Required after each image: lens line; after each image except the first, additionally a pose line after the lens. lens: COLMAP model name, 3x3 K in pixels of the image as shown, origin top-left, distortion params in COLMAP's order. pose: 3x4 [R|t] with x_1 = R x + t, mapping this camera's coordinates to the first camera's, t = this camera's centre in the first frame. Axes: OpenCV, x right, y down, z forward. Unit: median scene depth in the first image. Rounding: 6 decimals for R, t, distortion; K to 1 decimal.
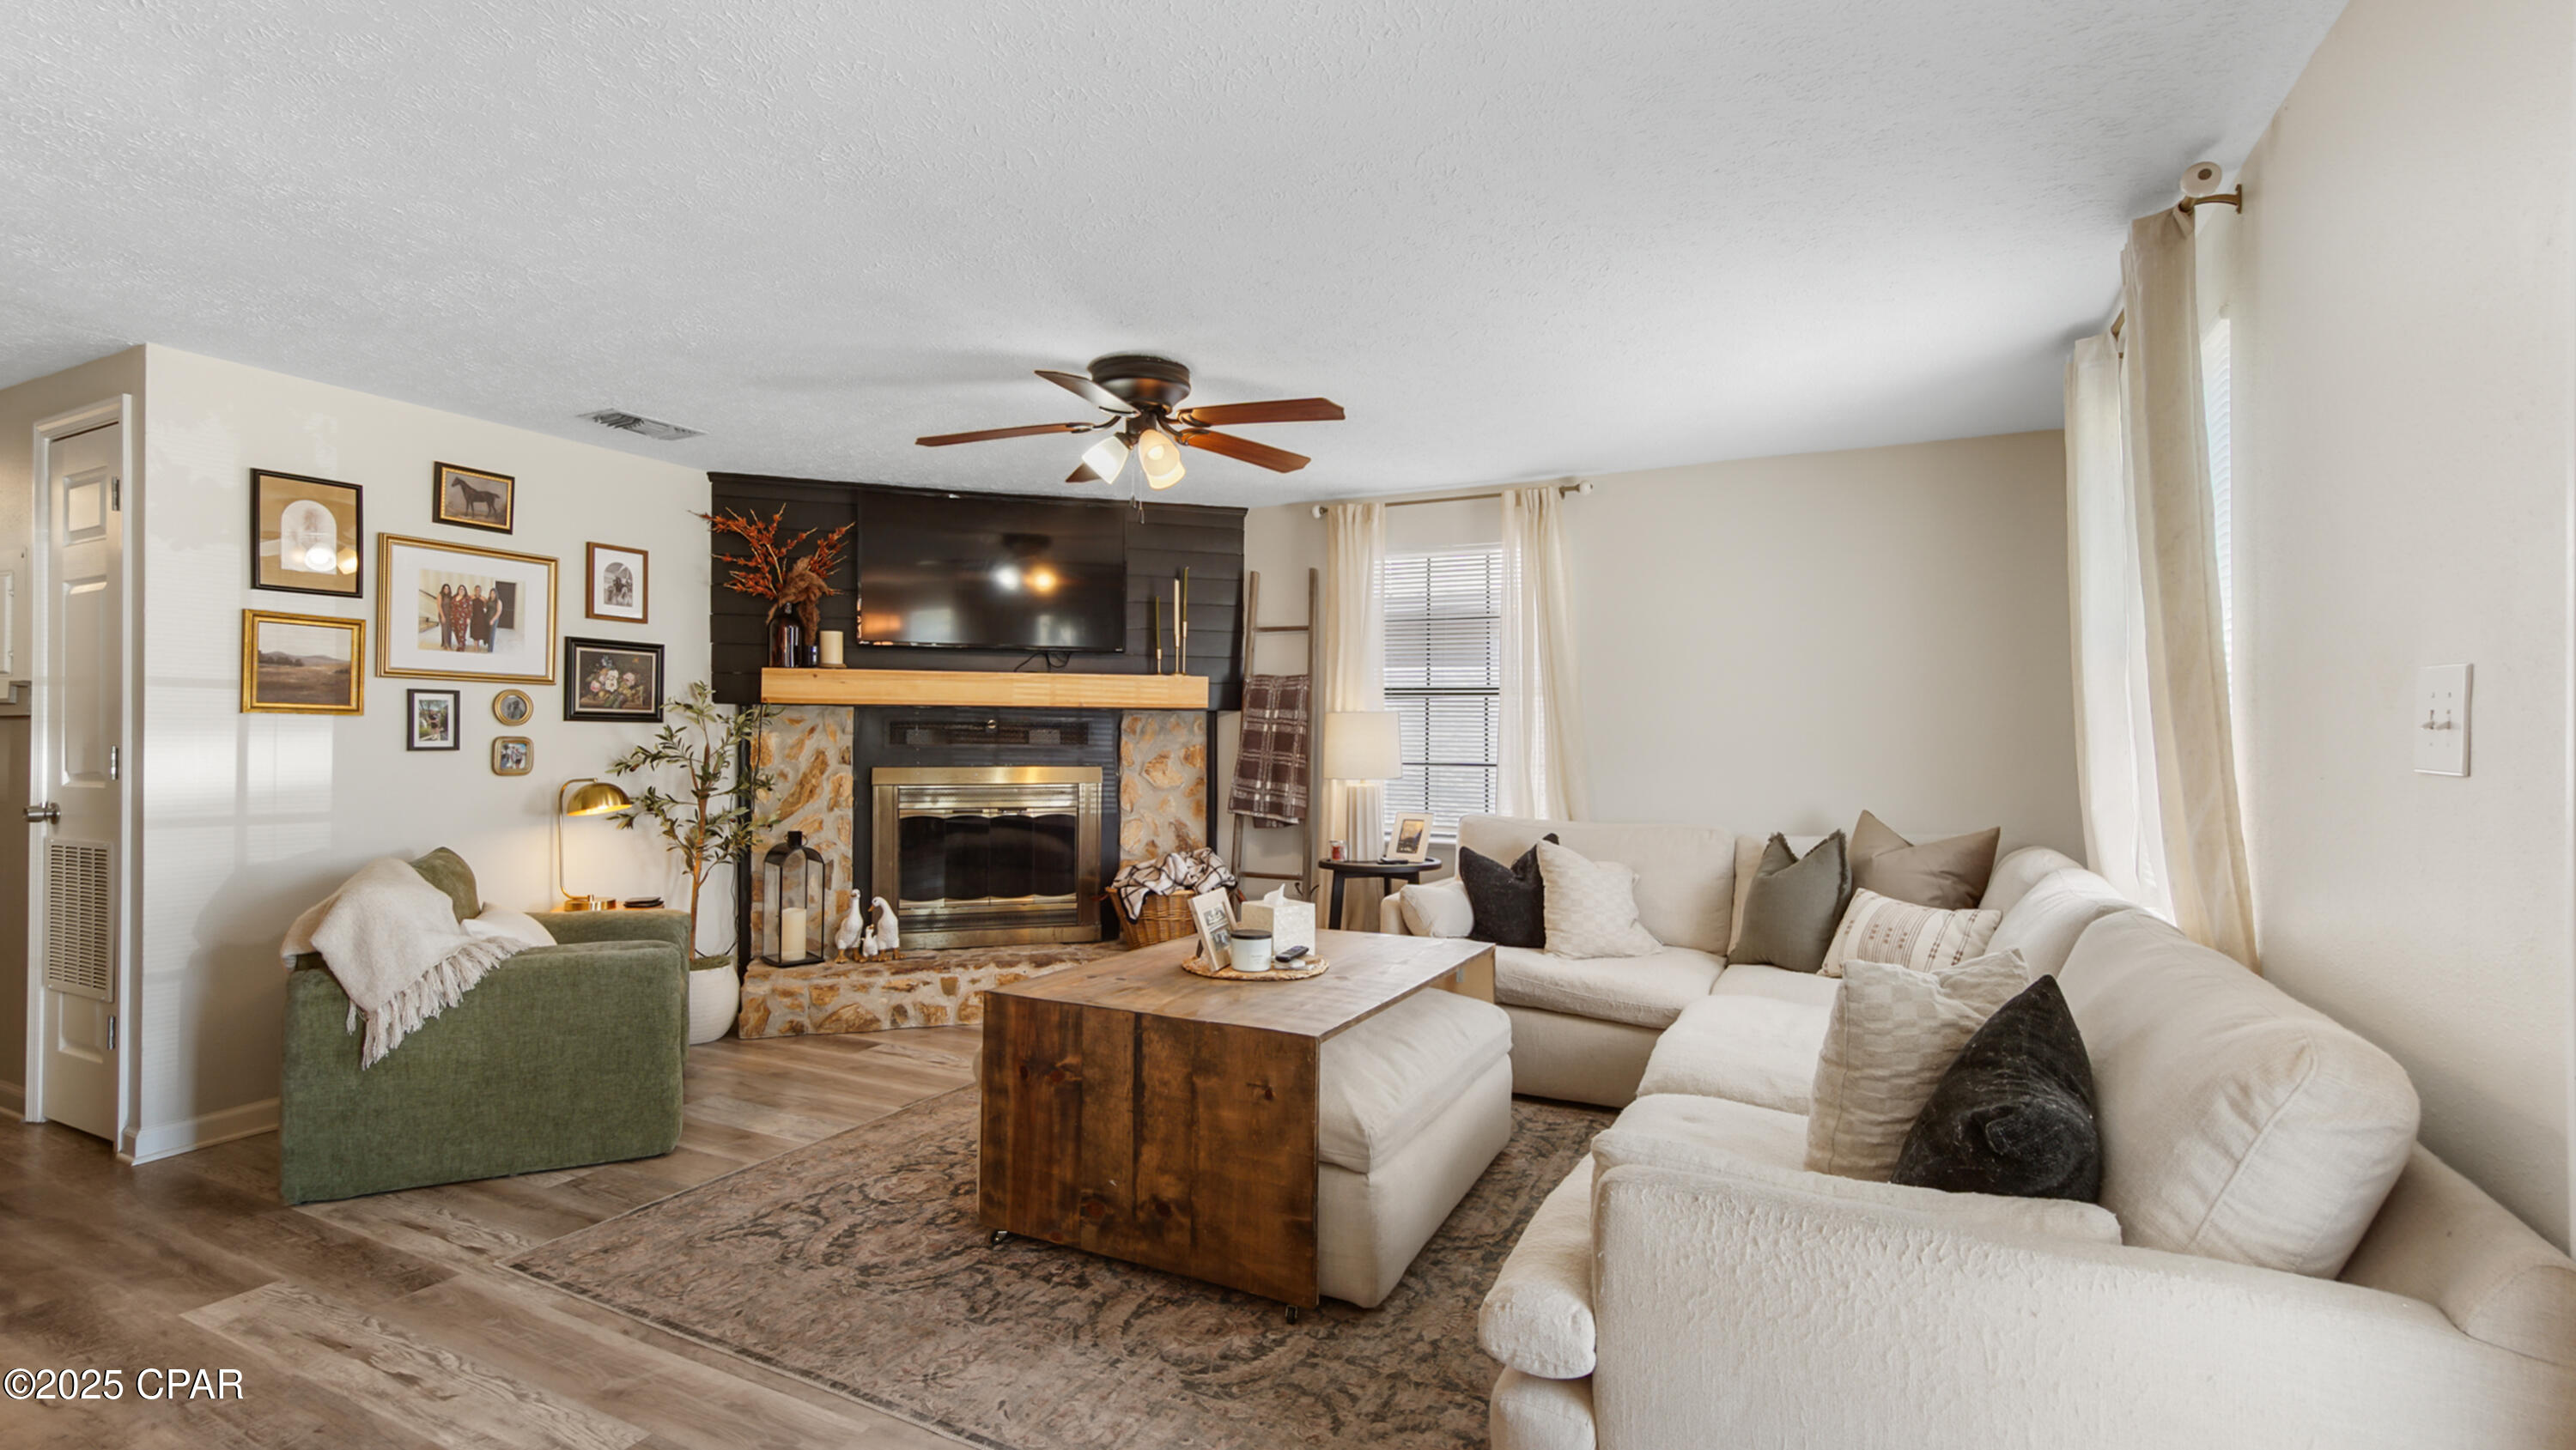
lens RADIAL K [[1157.5, 0, 1274.4], [0, 1157.5, 758.4], [0, 0, 1]] dist [-0.006141, 0.000697]
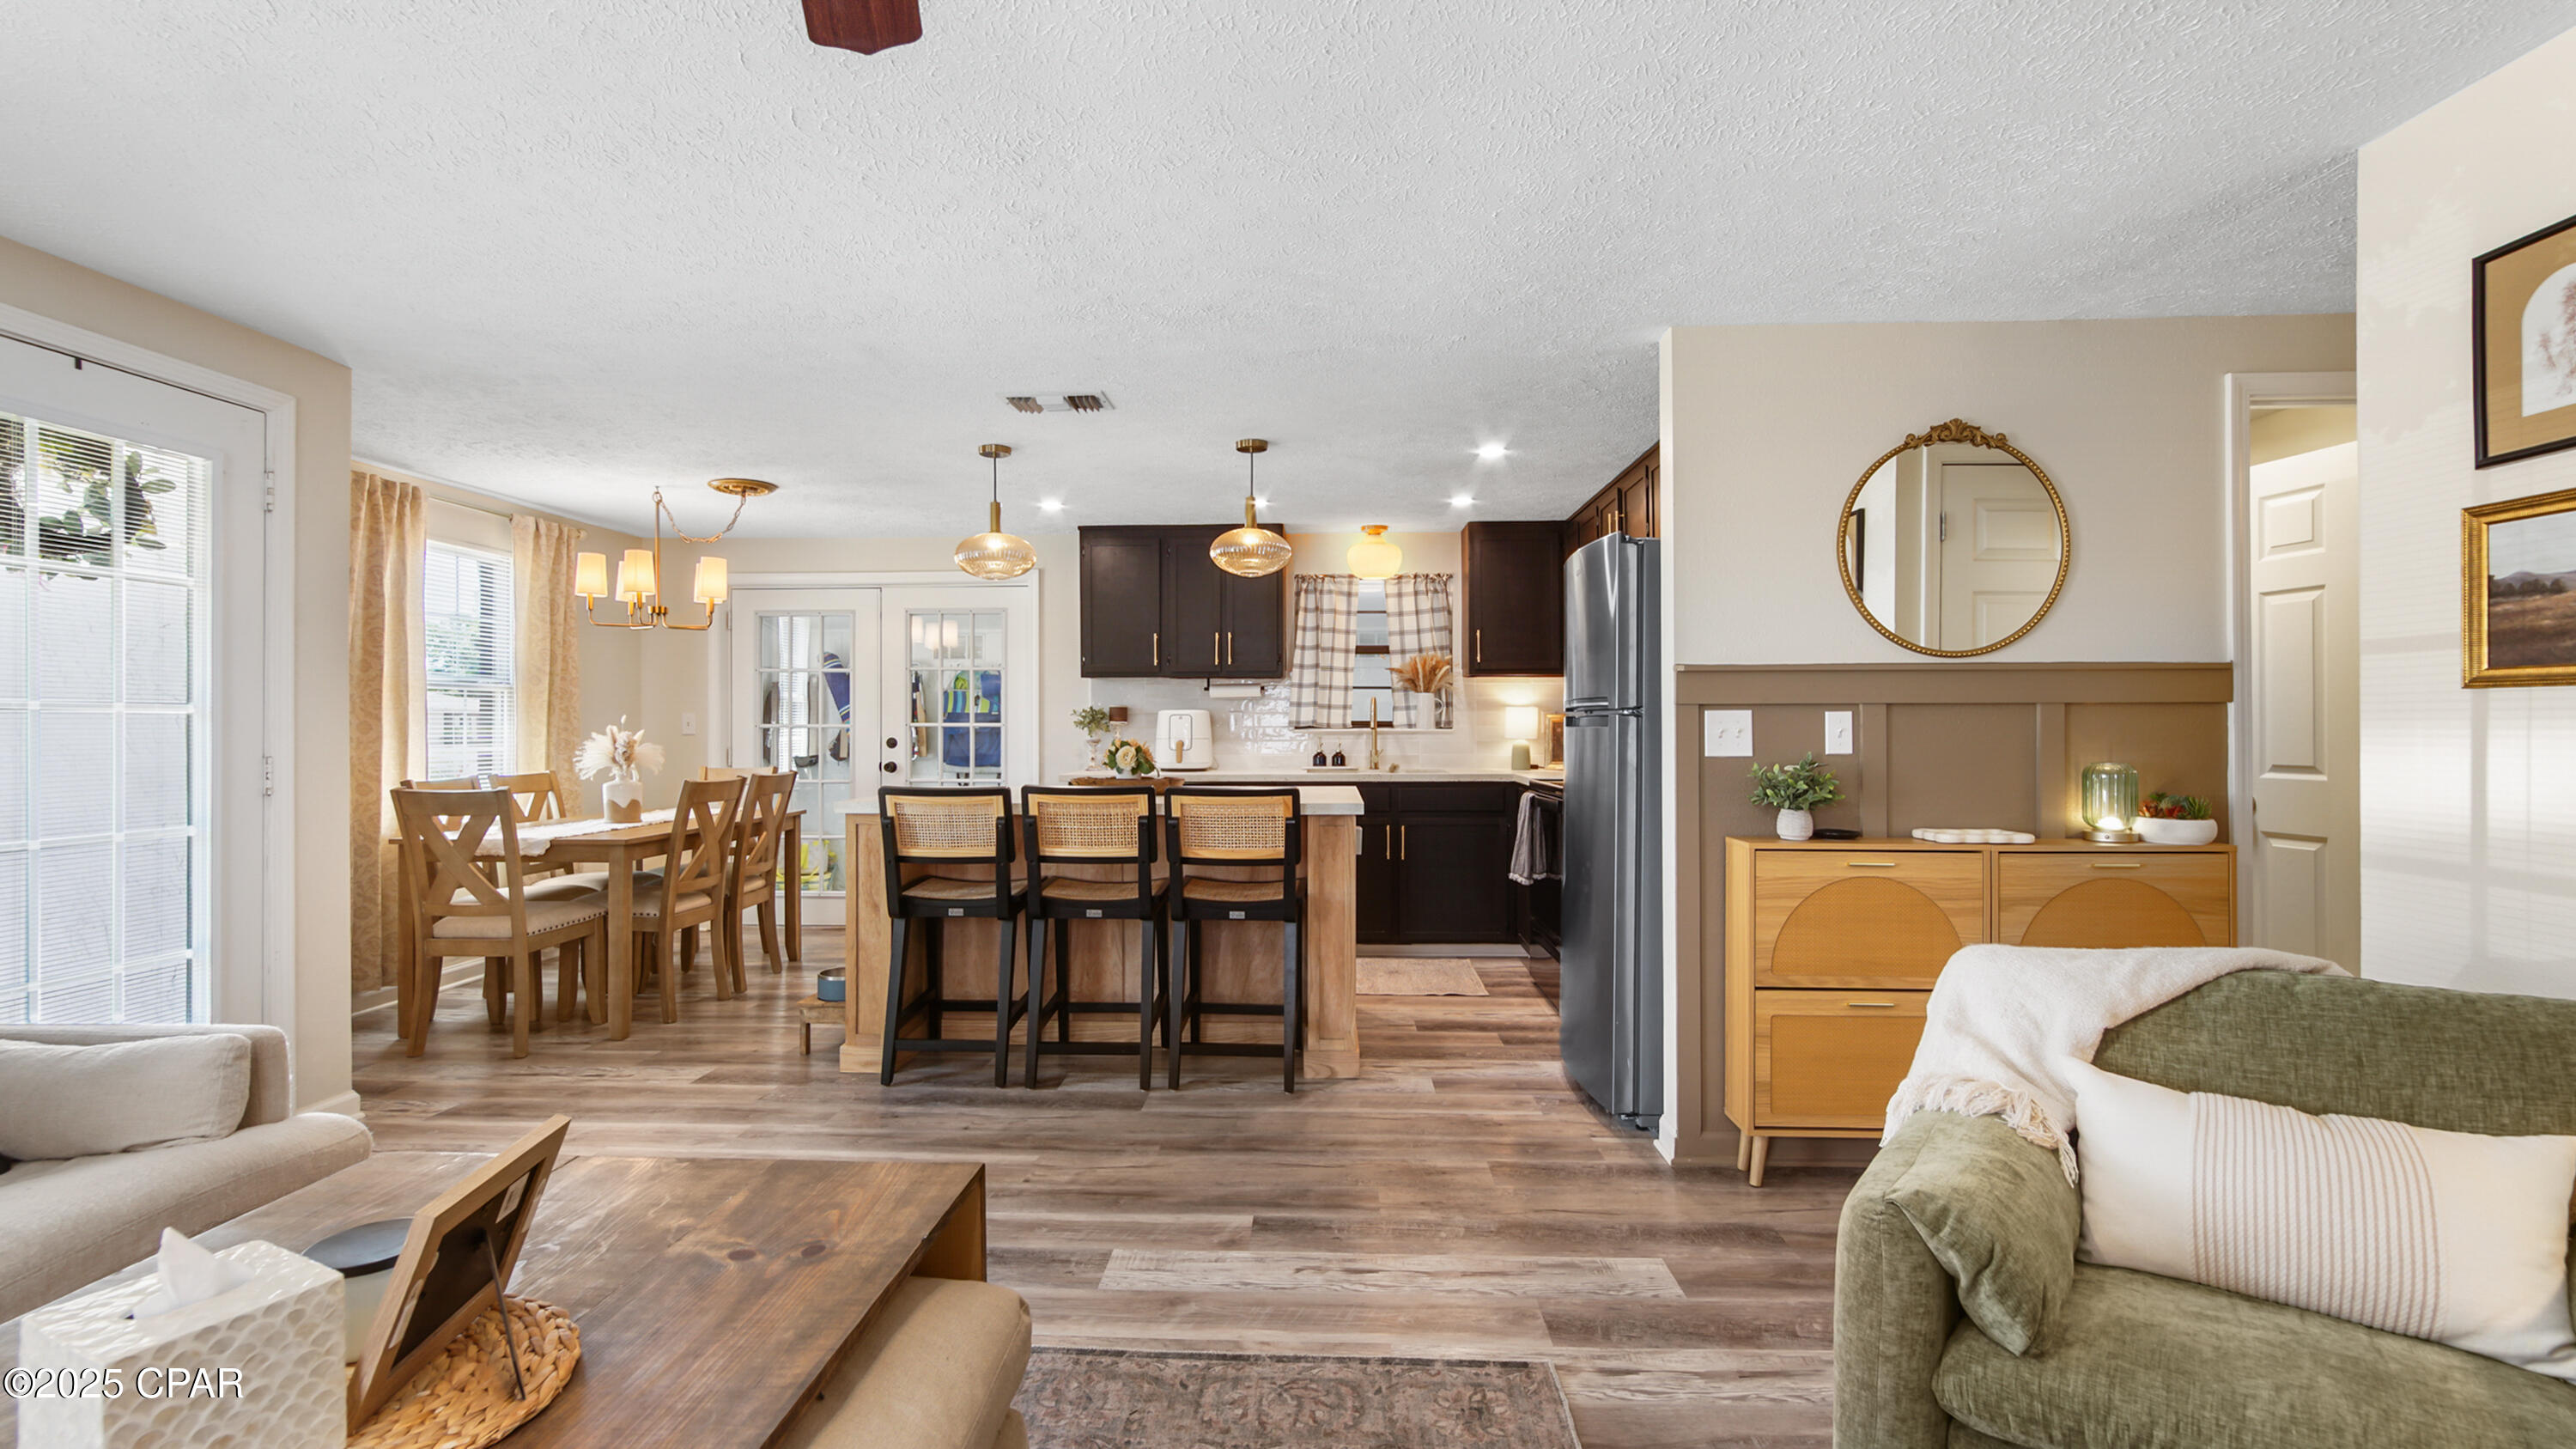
lens RADIAL K [[1148.9, 0, 1285.7], [0, 1148.9, 741.4], [0, 0, 1]] dist [-0.013117, 0.006387]
pose [[-0.906660, 0.001864, -0.421858, -0.103576], [-0.009263, 0.999661, 0.024324, -0.018811], [0.421760, 0.025961, -0.906336, 1.113364]]
